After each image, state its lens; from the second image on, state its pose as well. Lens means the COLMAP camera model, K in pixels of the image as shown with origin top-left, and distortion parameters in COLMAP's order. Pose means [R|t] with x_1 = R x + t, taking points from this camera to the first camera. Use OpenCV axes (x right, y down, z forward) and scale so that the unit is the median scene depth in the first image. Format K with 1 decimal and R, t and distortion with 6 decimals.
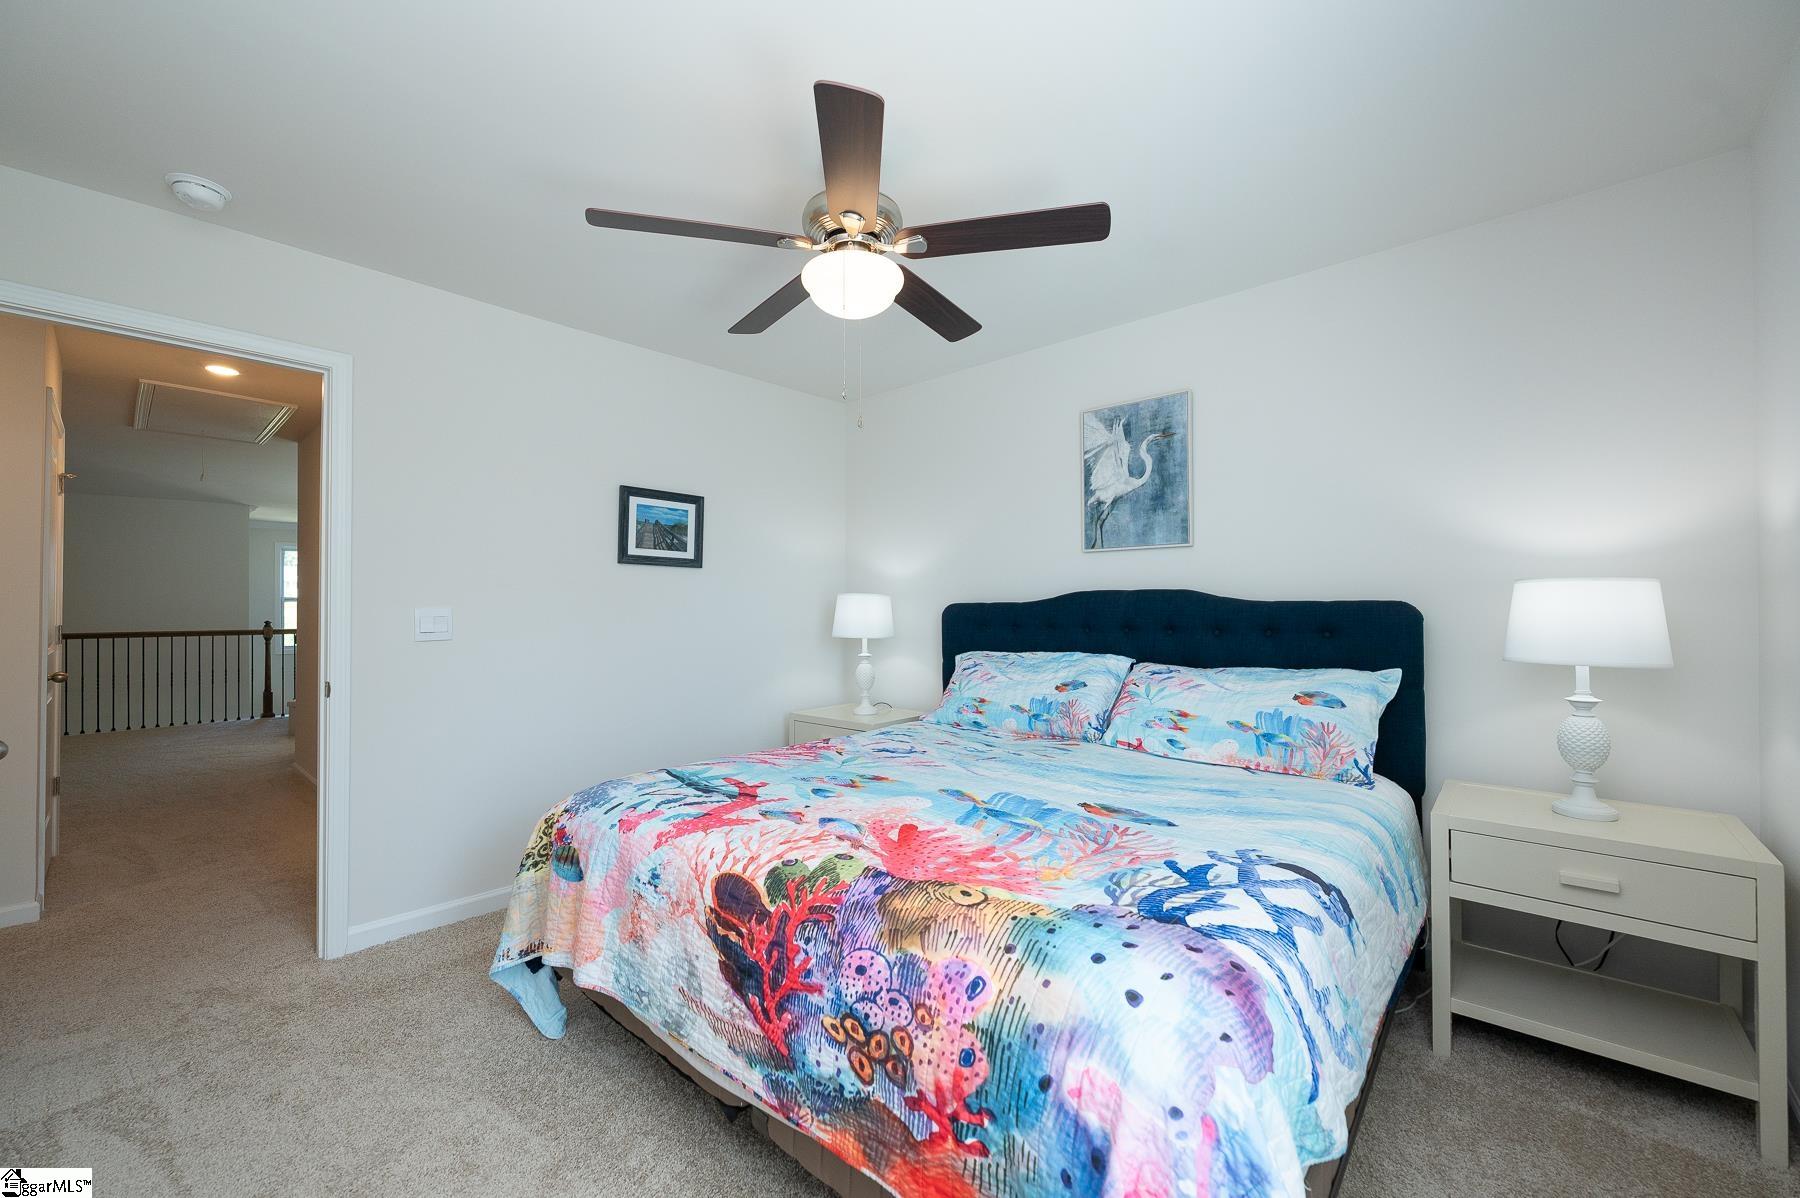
lens RADIAL K [[714.0, 0, 900.0], [0, 714.0, 599.0], [0, 0, 1]] dist [-0.002146, -0.000123]
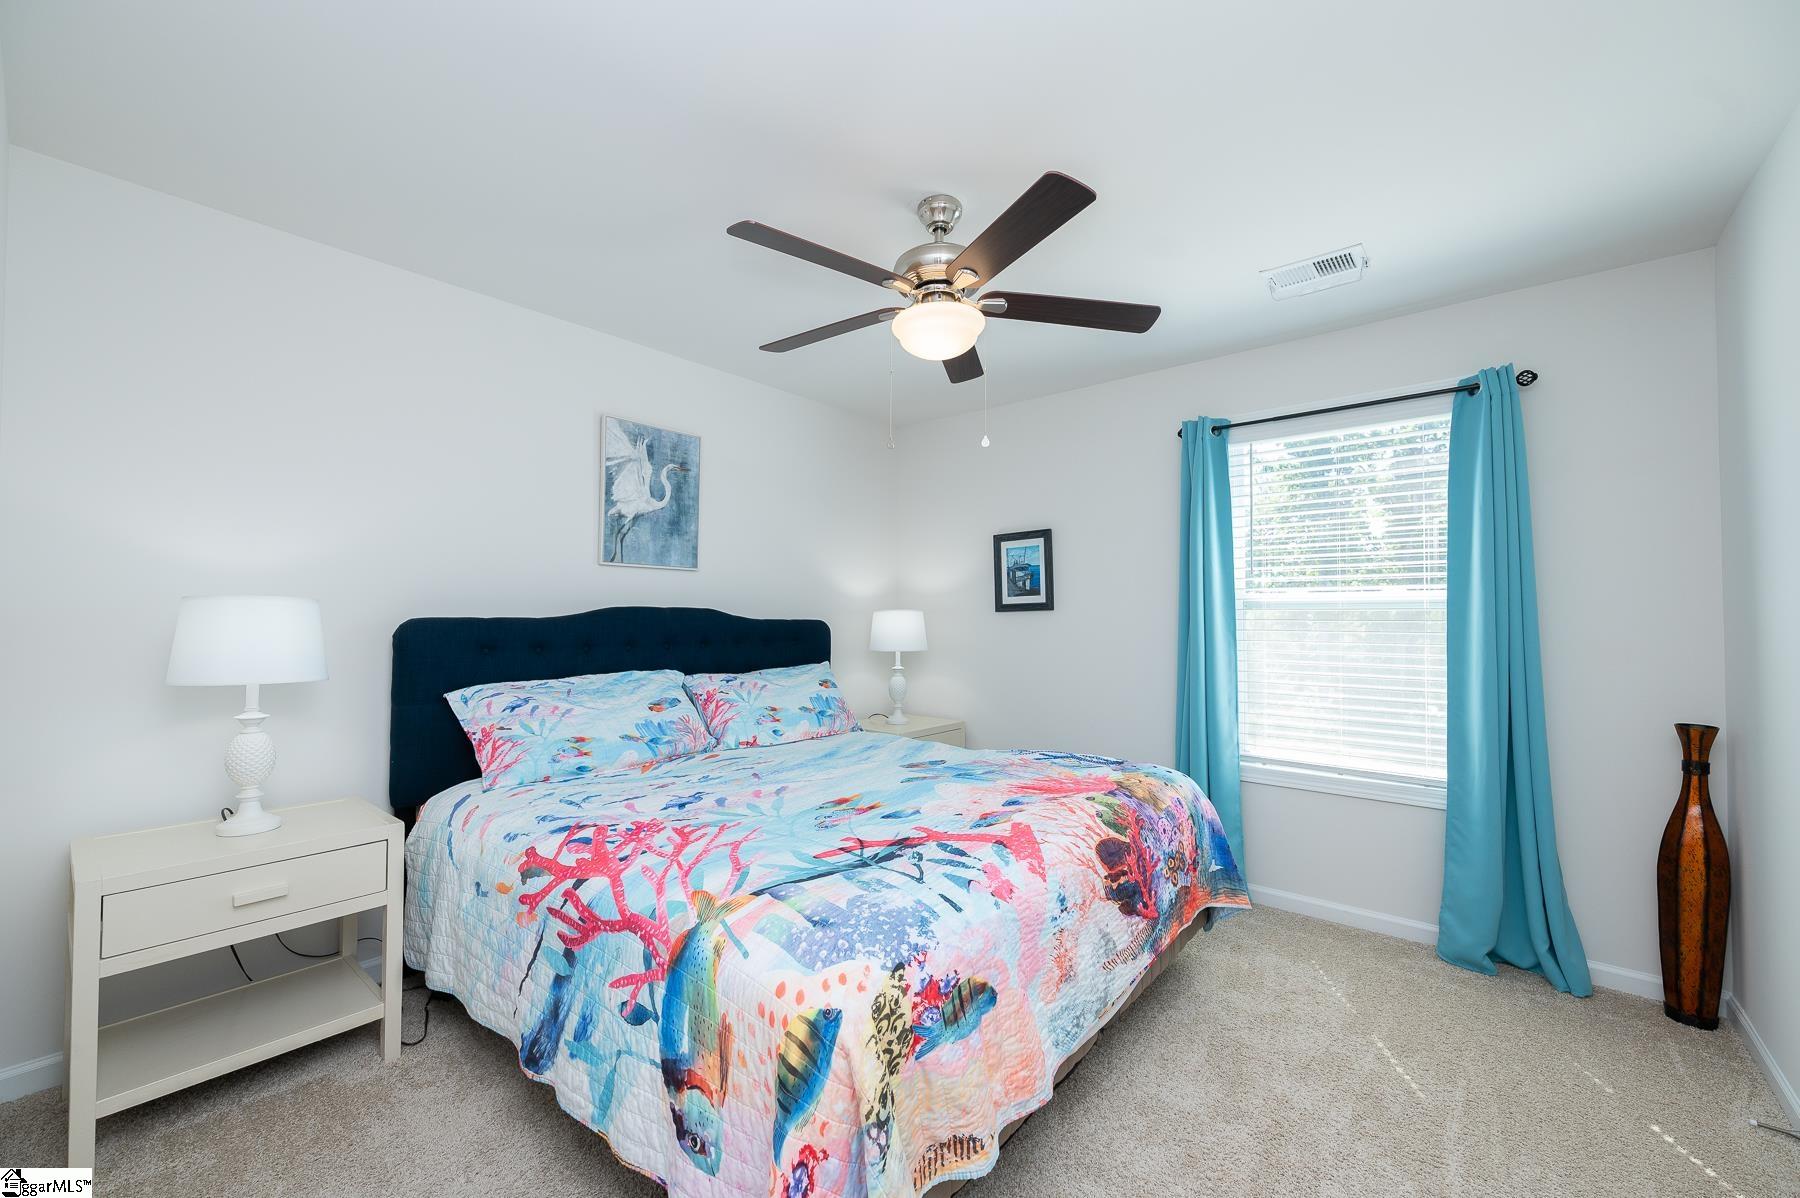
lens RADIAL K [[695.3, 0, 900.0], [0, 695.3, 599.0], [0, 0, 1]] dist [-0.001218, 0.000029]
pose [[-0.023935, 0.036553, 0.999045, -0.702892], [-0.010442, 0.999268, -0.036811, 0.009240], [-0.999659, -0.011313, -0.023536, 0.678724]]
